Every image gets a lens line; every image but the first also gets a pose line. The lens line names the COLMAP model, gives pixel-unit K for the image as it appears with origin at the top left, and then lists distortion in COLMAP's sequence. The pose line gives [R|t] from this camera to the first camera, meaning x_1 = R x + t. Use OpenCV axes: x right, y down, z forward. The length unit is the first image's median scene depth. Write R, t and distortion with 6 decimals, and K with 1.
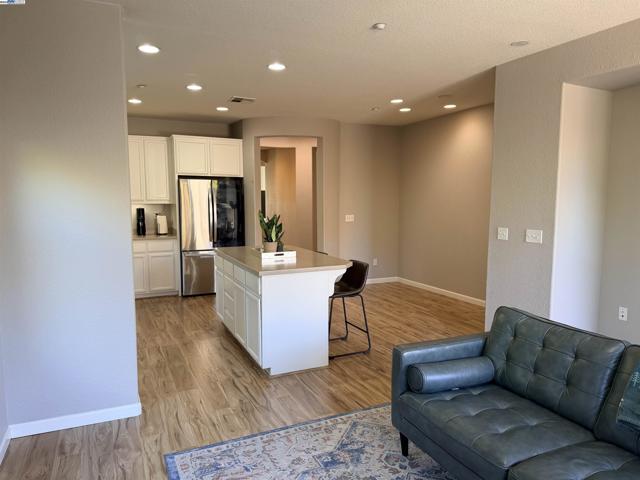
lens RADIAL K [[459.3, 0, 320.0], [0, 459.3, 240.0], [0, 0, 1]] dist [0.067666, -0.002098]
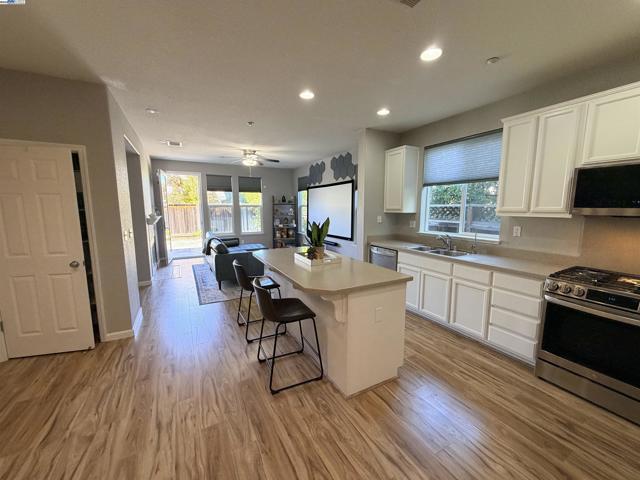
lens RADIAL K [[253.7, 0, 318.4], [0, 253.7, 240.0], [0, 0, 1]] dist [-0.002083, 0.000442]
pose [[-0.998322, 0.003534, -0.057794, -0.057613], [-0.009183, 0.975839, 0.218296, -0.117933], [0.057169, 0.218461, -0.974170, 1.302026]]
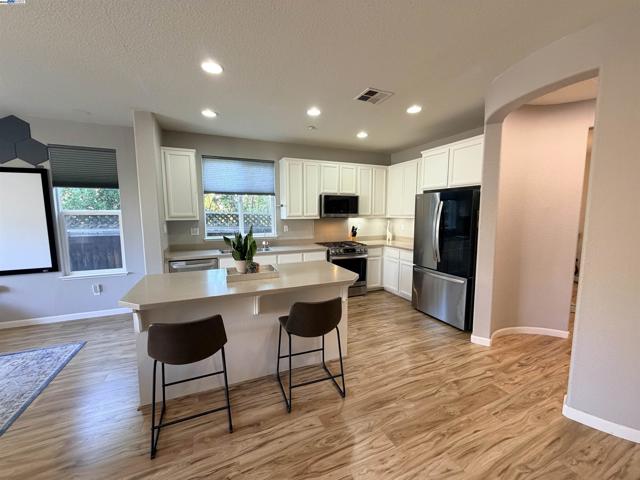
lens RADIAL K [[253.7, 0, 318.4], [0, 253.7, 240.0], [0, 0, 1]] dist [-0.002083, 0.000442]
pose [[-0.032909, 0.102340, -0.994205, 0.325576], [-0.086700, 0.990702, 0.104849, -0.085461], [0.995691, 0.089648, -0.023731, 0.950582]]
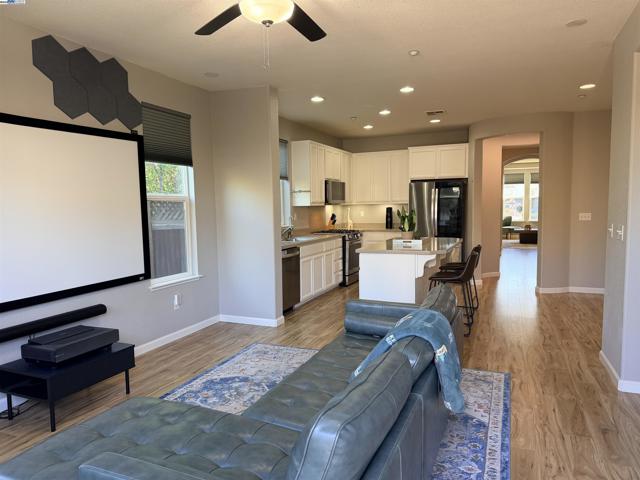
lens RADIAL K [[452.6, 0, 316.6], [0, 452.6, 241.4], [0, 0, 1]] dist [-0.000290, -0.009167]
pose [[0.667965, 0.041661, -0.743026, 0.512234], [-0.044379, 0.998885, 0.016111, 0.019442], [0.742868, 0.022213, 0.669069, 0.008843]]
